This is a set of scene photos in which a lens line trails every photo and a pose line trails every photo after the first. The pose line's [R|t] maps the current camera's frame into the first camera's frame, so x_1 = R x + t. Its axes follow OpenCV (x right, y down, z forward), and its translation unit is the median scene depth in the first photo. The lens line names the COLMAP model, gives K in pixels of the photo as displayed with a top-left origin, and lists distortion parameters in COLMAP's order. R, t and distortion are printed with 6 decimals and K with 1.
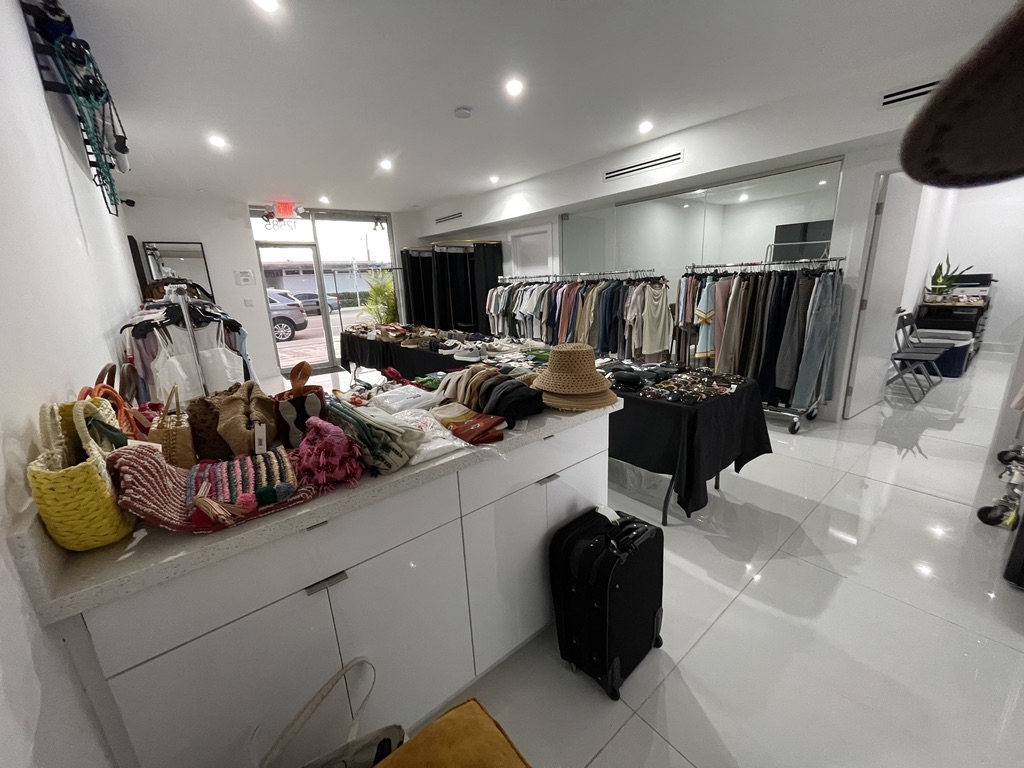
lens RADIAL K [[407.4, 0, 510.4], [0, 407.4, 388.3], [0, 0, 1]] dist [-0.008603, -0.000115]
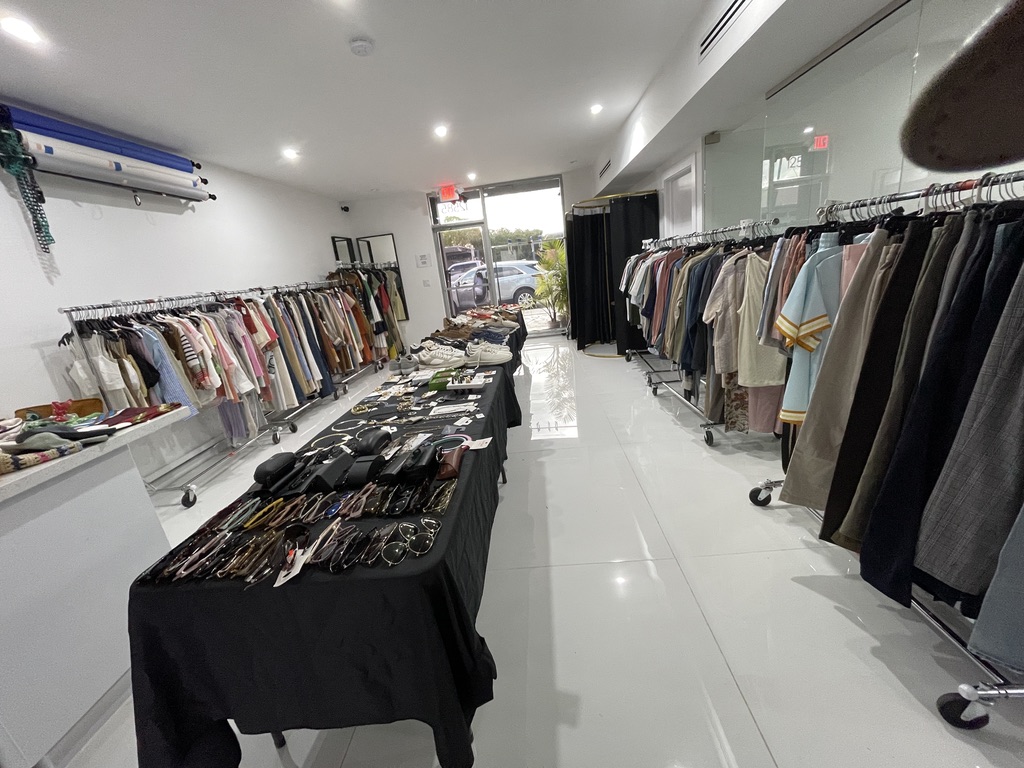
lens RADIAL K [[407.4, 0, 510.4], [0, 407.4, 388.3], [0, 0, 1]] dist [-0.008603, -0.000115]
pose [[0.744427, 0.152509, -0.650053, 0.447328], [-0.089908, 0.987594, 0.128740, -0.120750], [0.661623, -0.037392, 0.748904, 0.399903]]
